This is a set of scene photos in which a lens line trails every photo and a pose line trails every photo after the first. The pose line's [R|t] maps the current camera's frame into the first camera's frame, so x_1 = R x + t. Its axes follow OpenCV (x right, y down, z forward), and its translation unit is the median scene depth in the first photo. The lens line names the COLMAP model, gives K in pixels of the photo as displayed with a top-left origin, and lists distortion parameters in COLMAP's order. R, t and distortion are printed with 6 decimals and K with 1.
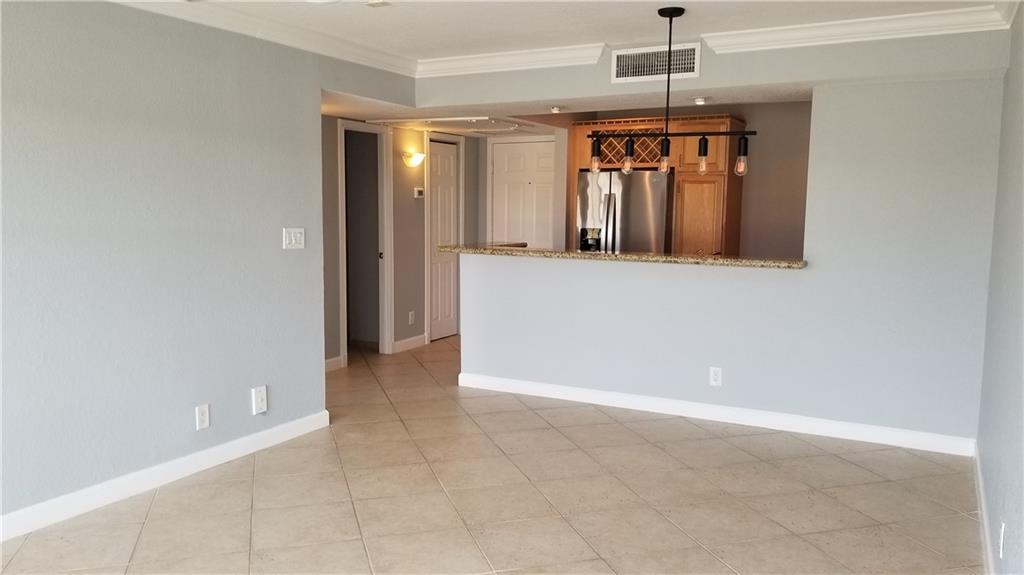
lens RADIAL K [[806.1, 0, 512.0], [0, 806.1, 287.5], [0, 0, 1]] dist [0.106204, -0.186937]
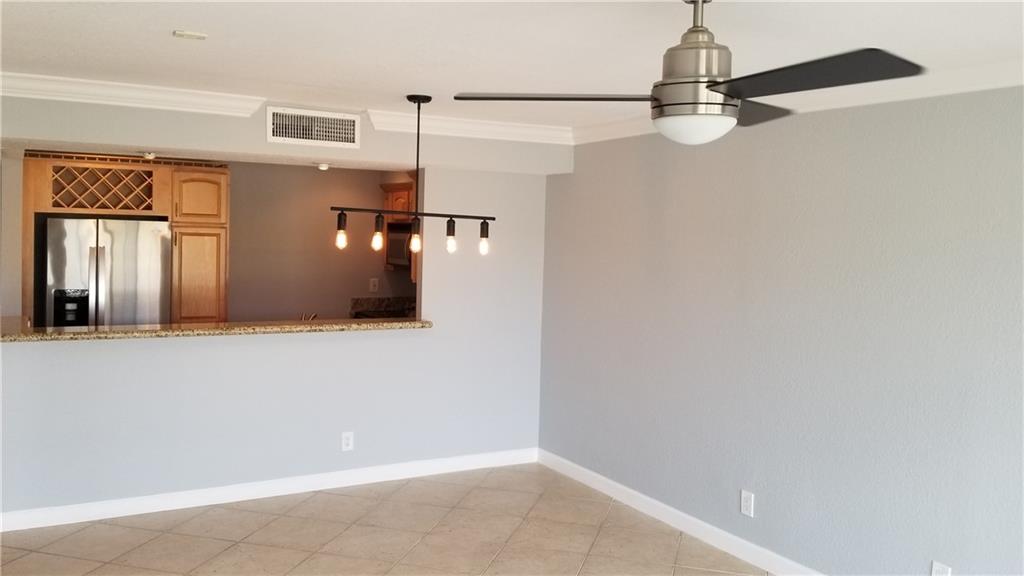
lens RADIAL K [[850.7, 0, 507.5], [0, 850.7, 261.1], [0, 0, 1]] dist [0.131031, -0.226726]
pose [[0.532142, -0.021937, 0.846371, -0.552713], [0.065781, 0.997714, -0.015498, -0.085037], [-0.844096, 0.063922, 0.532369, 0.268168]]
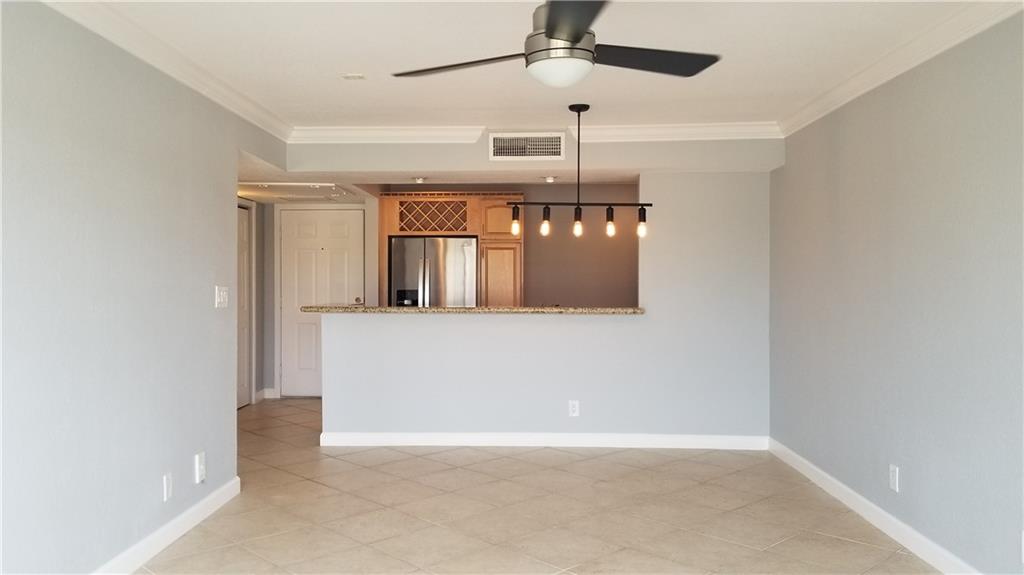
lens RADIAL K [[801.1, 0, 506.2], [0, 801.1, 275.4], [0, 0, 1]] dist [0.112481, -0.187011]
pose [[0.893735, -0.005645, 0.448559, -0.374165], [0.054419, 0.993900, -0.095920, 0.024739], [-0.445281, 0.110138, 0.888591, -0.017280]]
